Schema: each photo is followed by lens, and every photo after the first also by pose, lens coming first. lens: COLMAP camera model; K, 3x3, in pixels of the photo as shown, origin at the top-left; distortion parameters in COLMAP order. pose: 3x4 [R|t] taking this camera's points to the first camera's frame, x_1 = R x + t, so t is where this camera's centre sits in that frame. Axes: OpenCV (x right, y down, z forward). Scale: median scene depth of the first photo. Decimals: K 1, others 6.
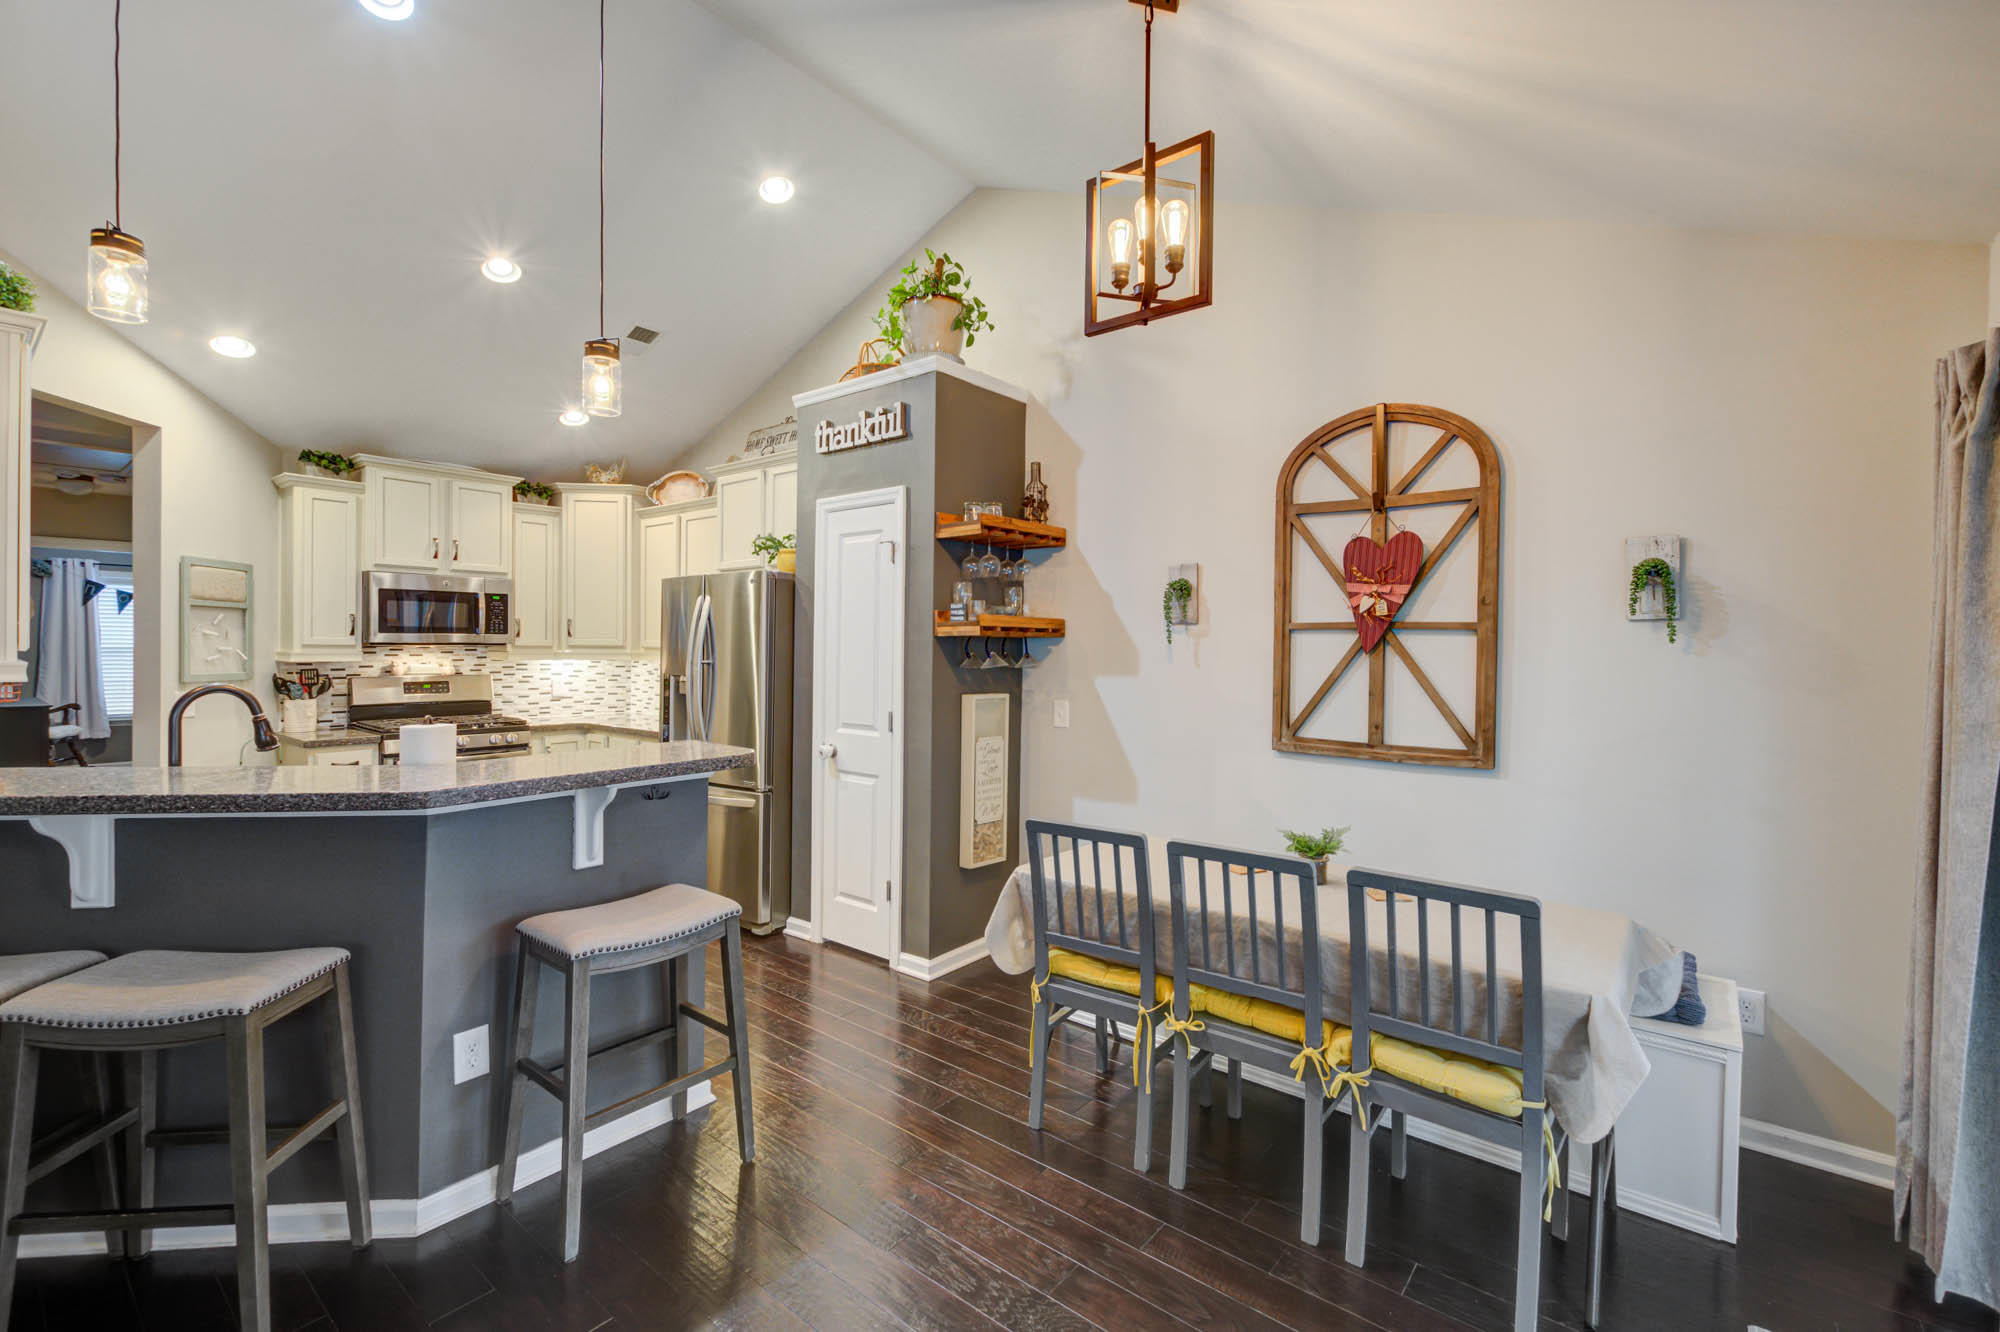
lens RADIAL K [[868.8, 0, 1019.4], [0, 868.8, 656.7], [0, 0, 1]] dist [0.006057, -0.002240]
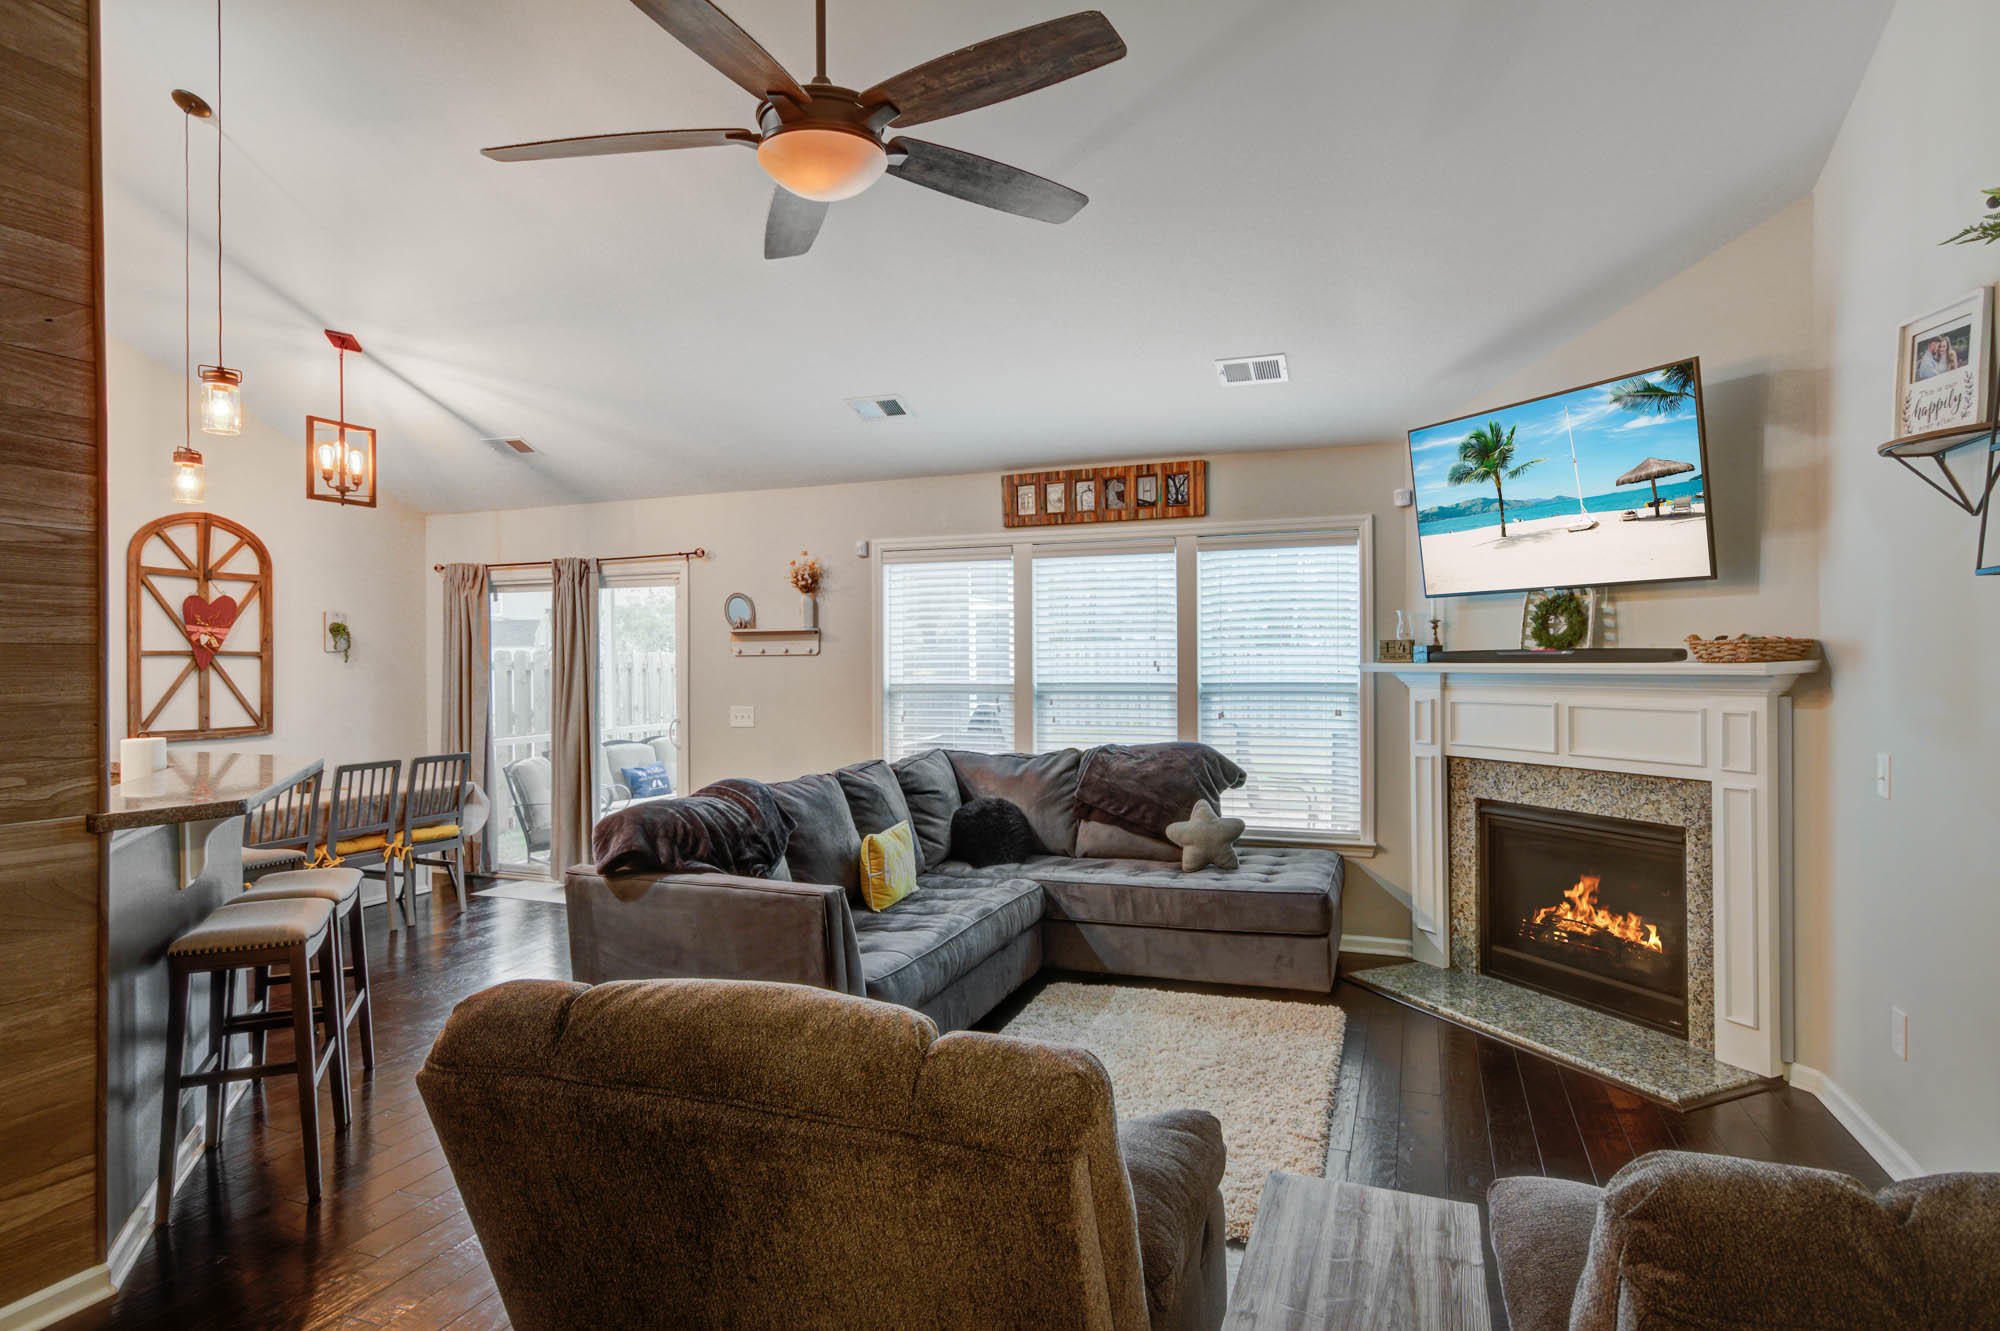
lens RADIAL K [[1084.5, 0, 1012.7], [0, 1084.5, 664.4], [0, 0, 1]] dist [0.000246, 0.001662]
pose [[-0.315791, -0.011692, 0.948757, -1.911371], [0.016389, 0.999708, 0.017775, -0.026388], [-0.948687, 0.021162, -0.315507, 0.238196]]
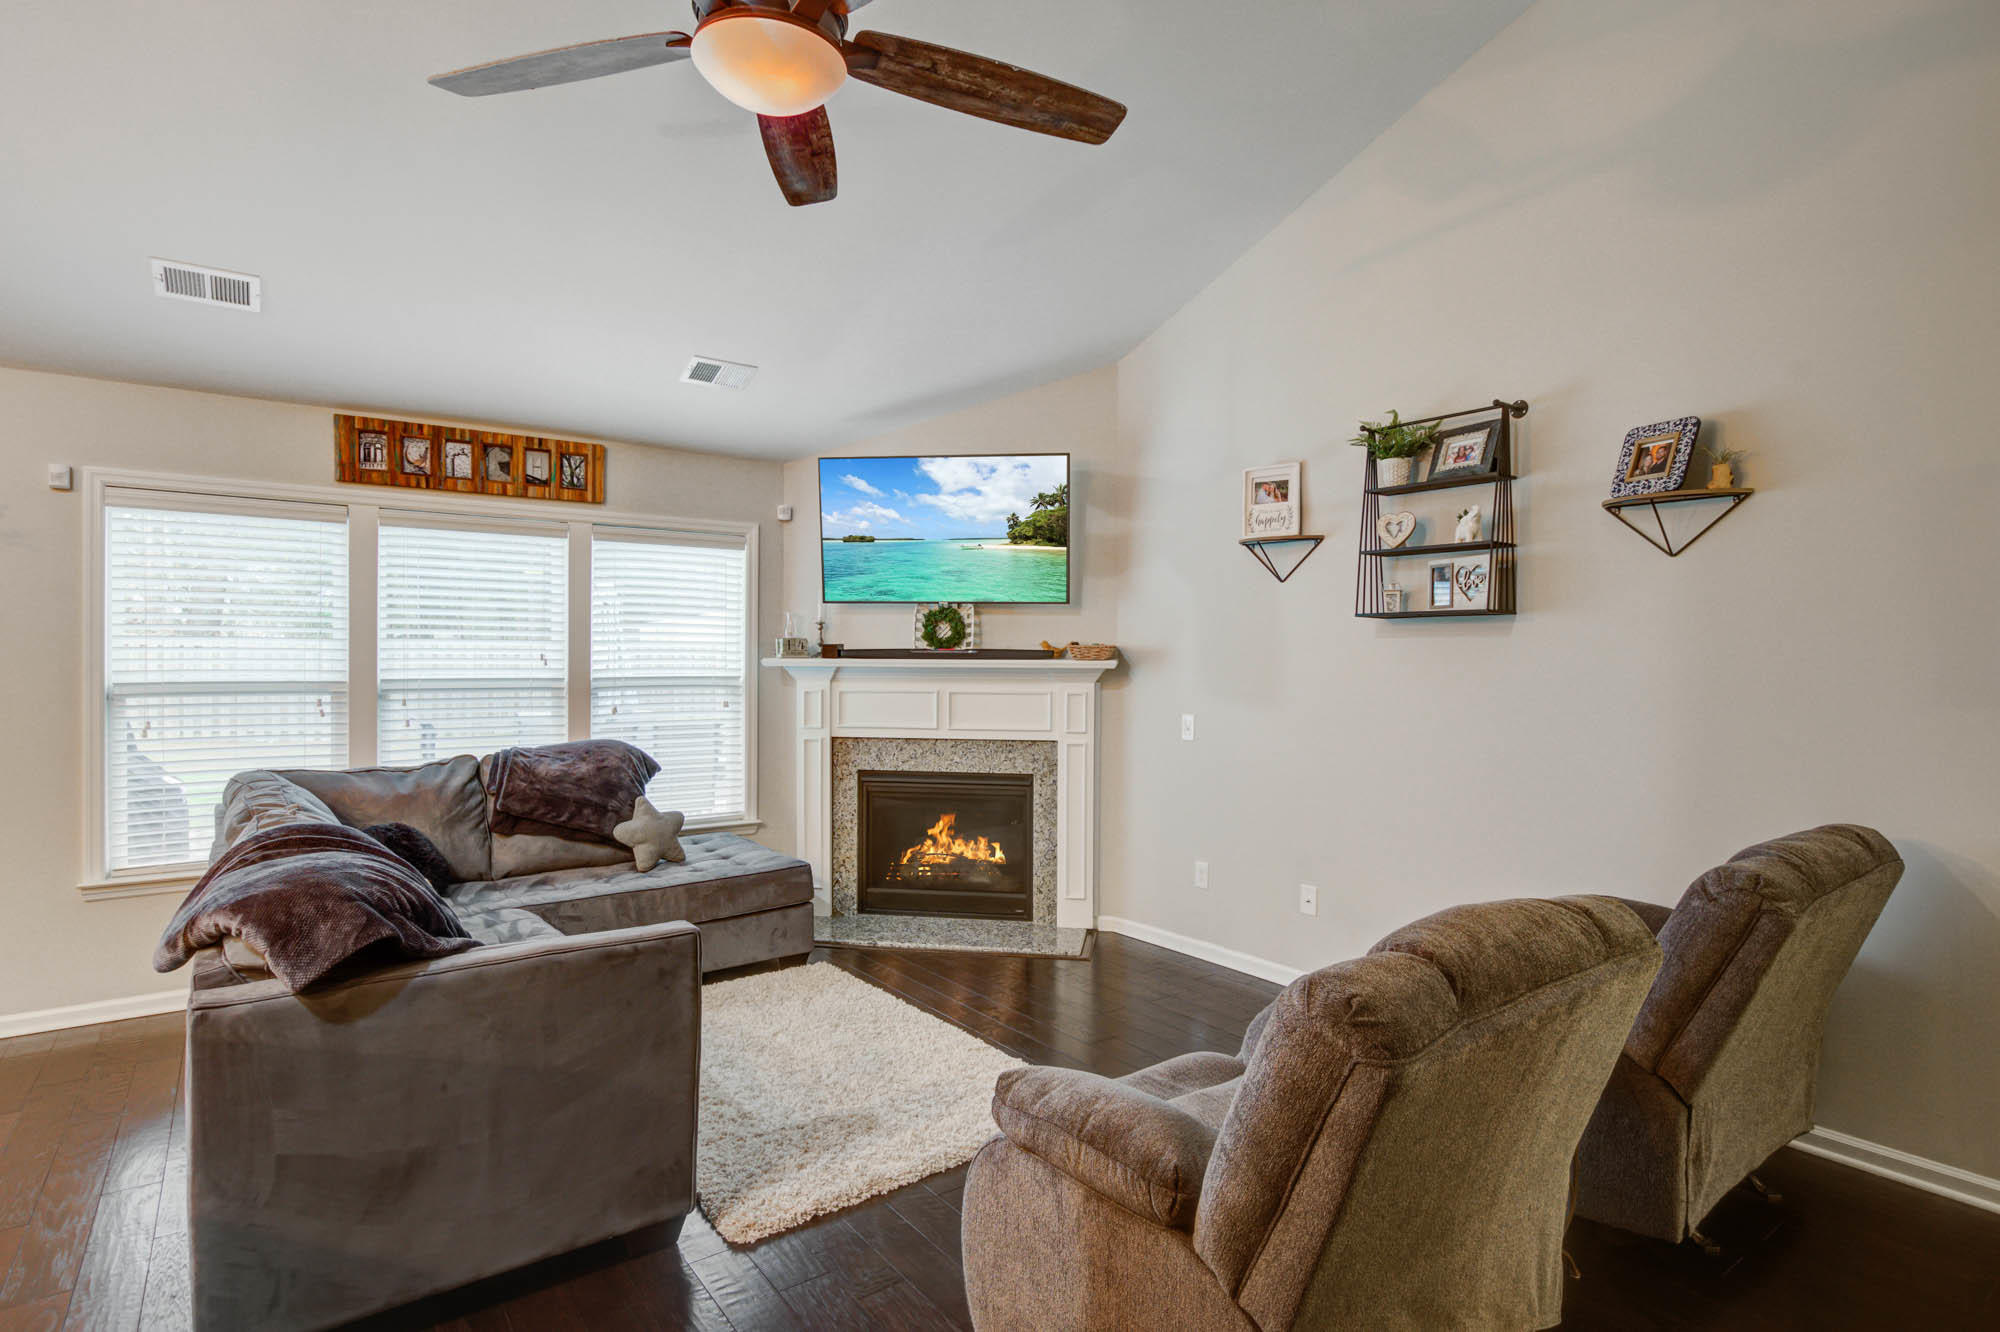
lens RADIAL K [[1035.4, 0, 997.8], [0, 1035.4, 669.2], [0, 0, 1]] dist [-0.004018, -0.000138]
pose [[-0.968372, -0.019236, 0.248768, -1.333946], [-0.012737, 0.999535, 0.027710, -0.025255], [-0.249185, 0.023666, -0.968167, 0.802595]]
